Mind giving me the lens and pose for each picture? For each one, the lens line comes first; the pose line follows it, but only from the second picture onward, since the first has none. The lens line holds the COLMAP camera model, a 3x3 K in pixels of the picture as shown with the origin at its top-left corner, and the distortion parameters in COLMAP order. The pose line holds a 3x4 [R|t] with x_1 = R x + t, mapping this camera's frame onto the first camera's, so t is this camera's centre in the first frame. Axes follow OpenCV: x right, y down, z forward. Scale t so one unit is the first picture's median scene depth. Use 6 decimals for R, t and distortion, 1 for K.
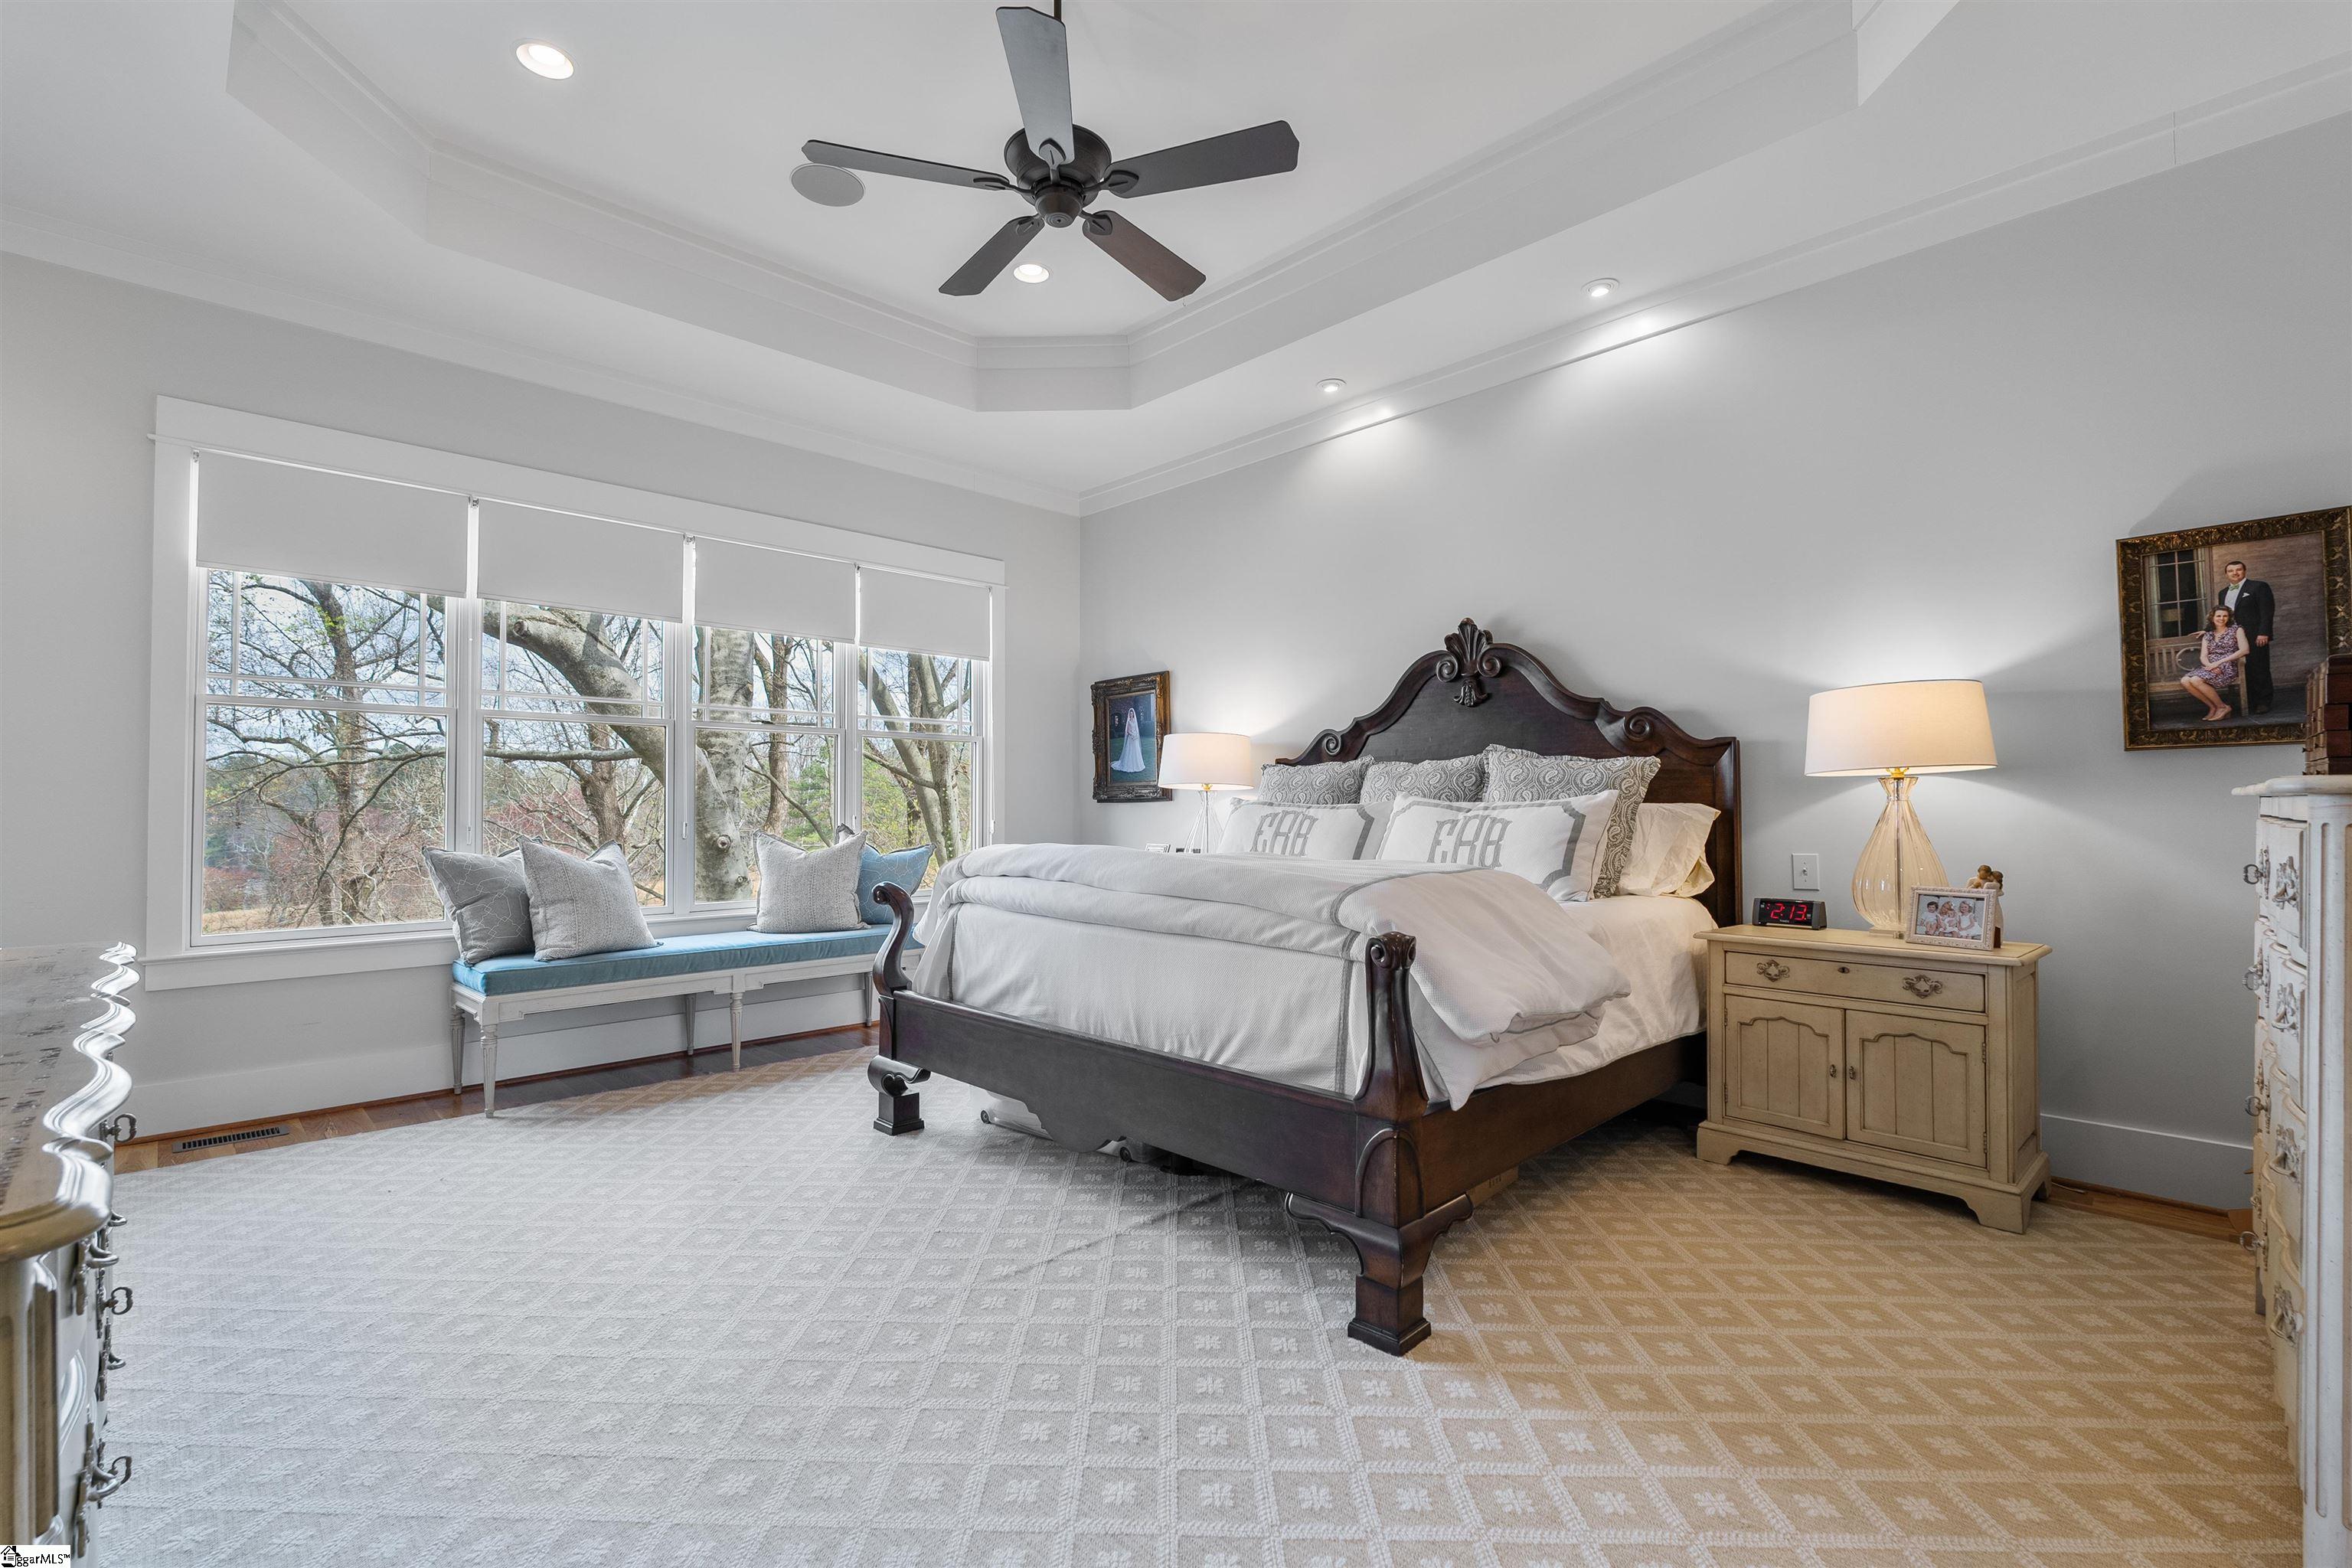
lens RADIAL K [[1035.5, 0, 1180.5], [0, 1035.5, 786.3], [0, 0, 1]] dist [-0.010271, -0.000425]
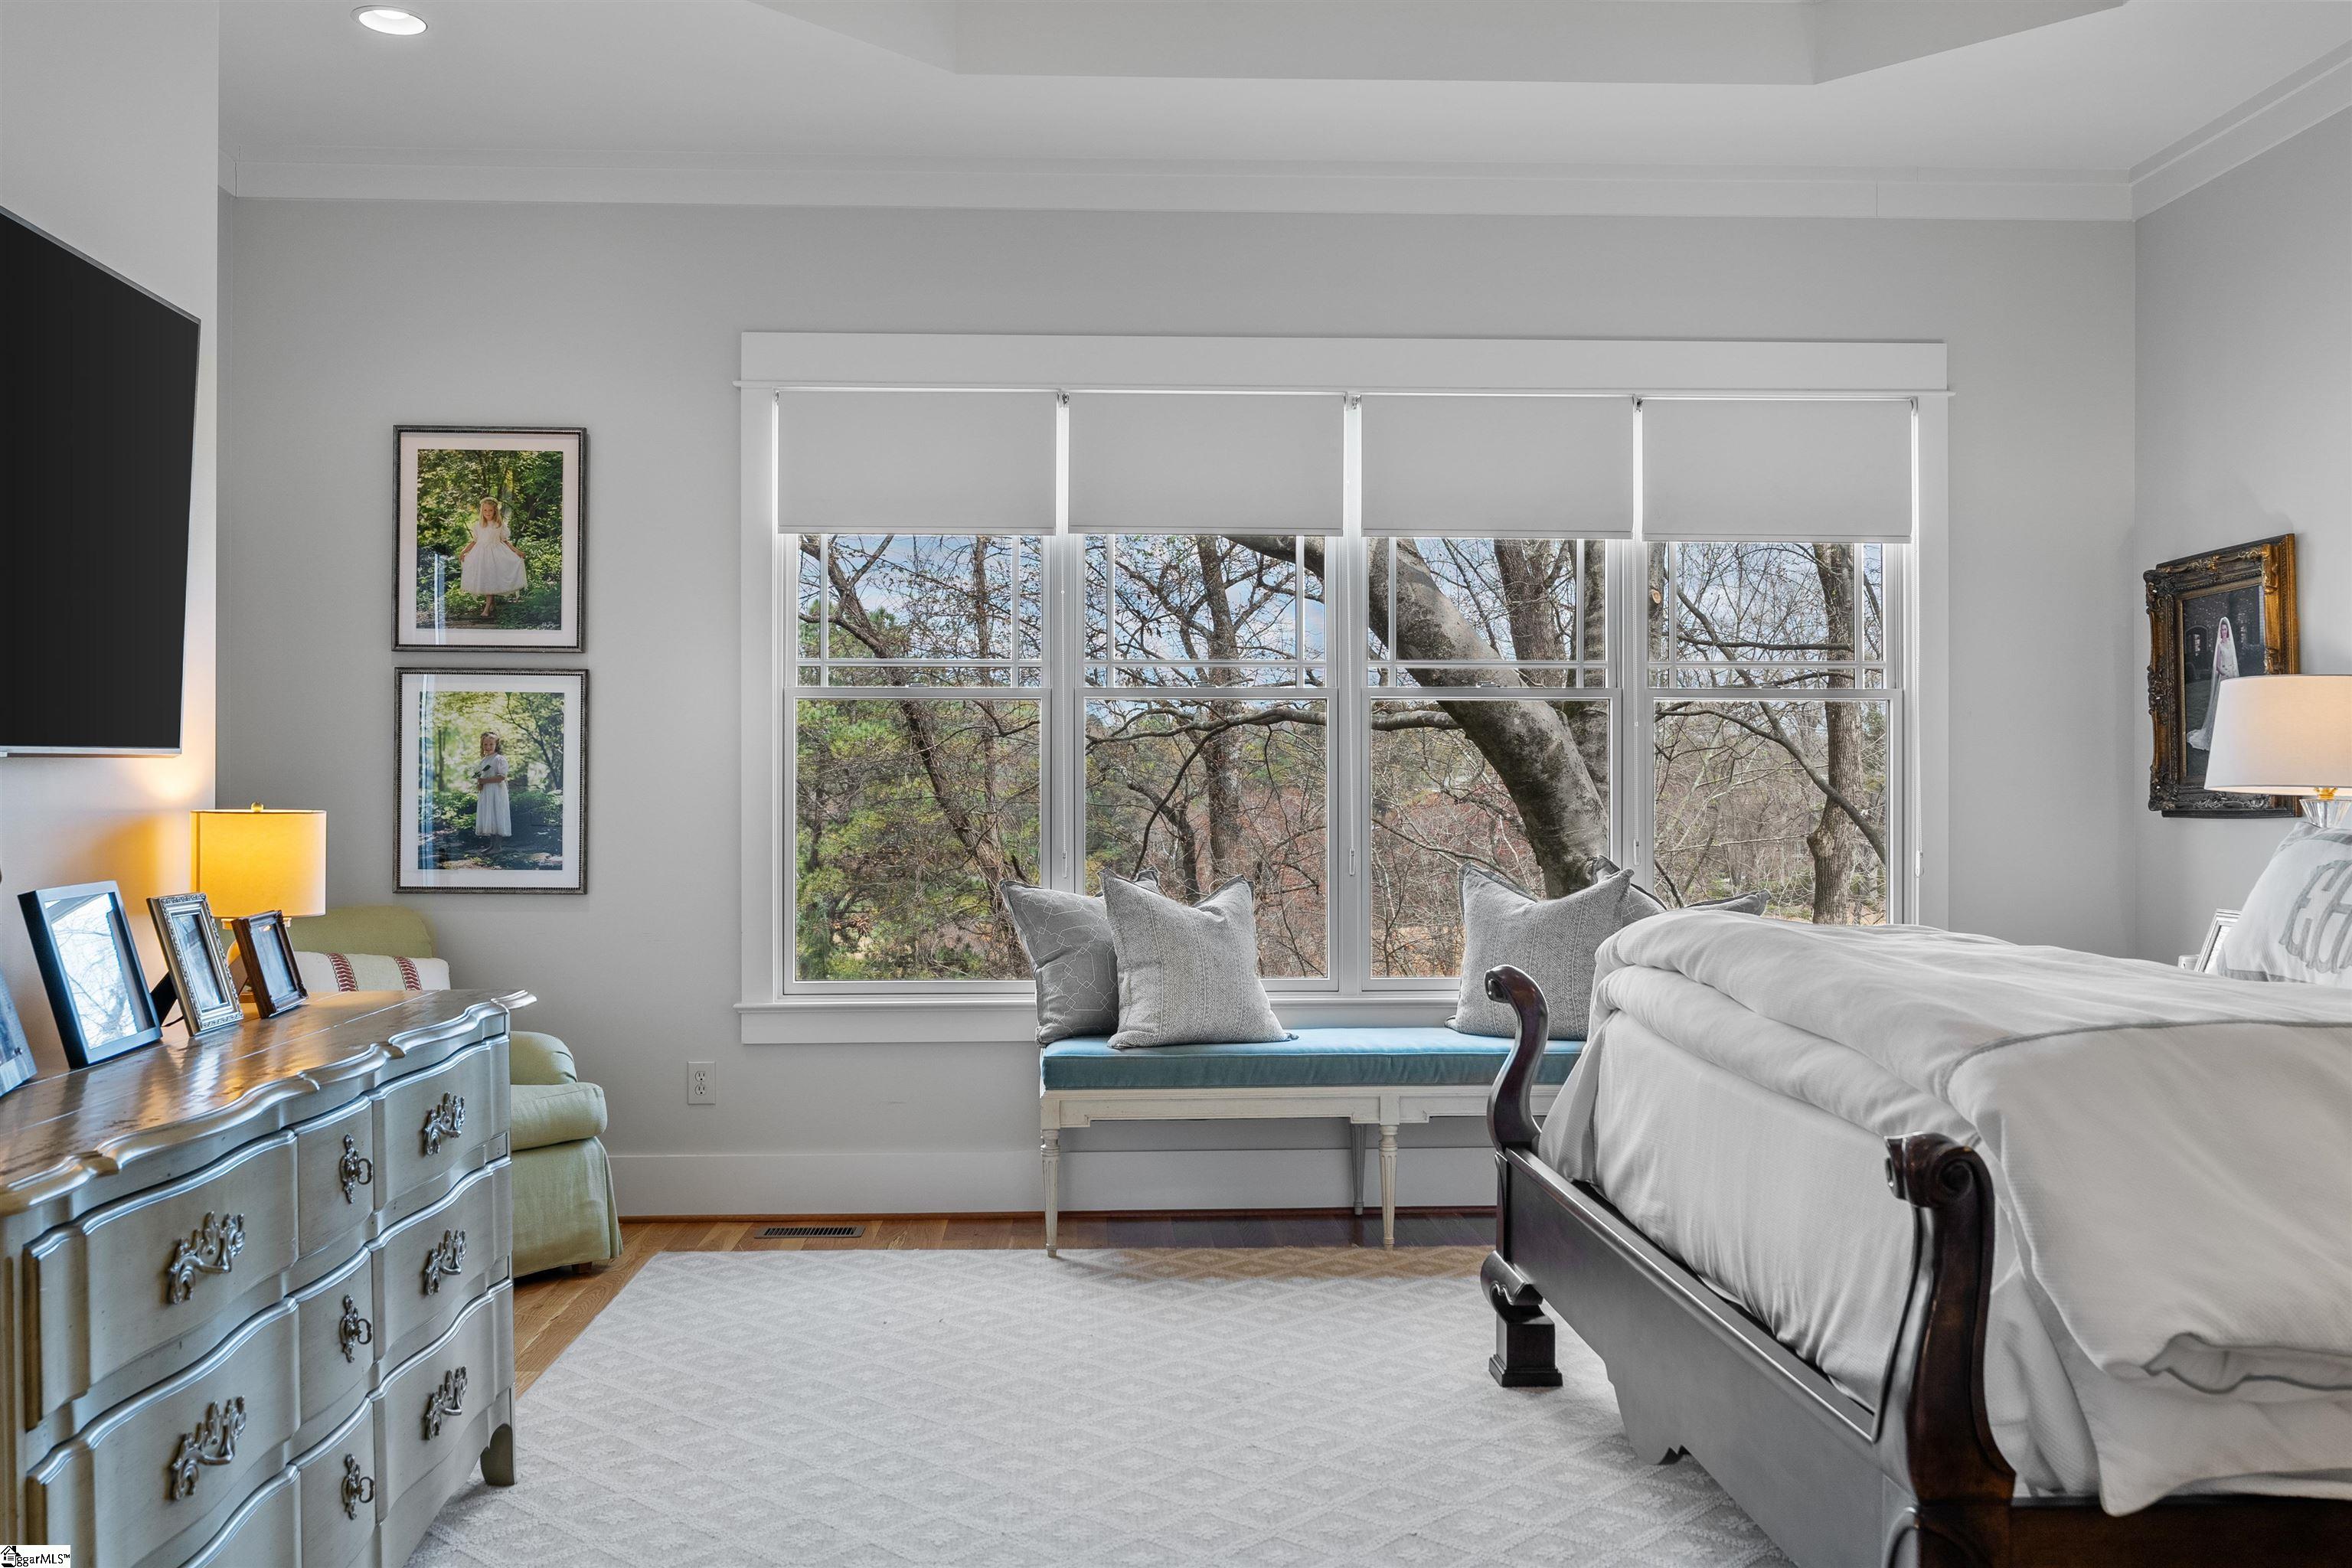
lens RADIAL K [[2021.3, 0, 1172.1], [0, 2021.3, 788.2], [0, 0, 1]] dist [-0.013164, 0.009038]
pose [[0.743273, 0.000788, -0.668987, 0.327261], [0.012635, 0.999804, 0.015216, -0.028055], [0.668868, -0.019762, 0.743118, 0.002596]]
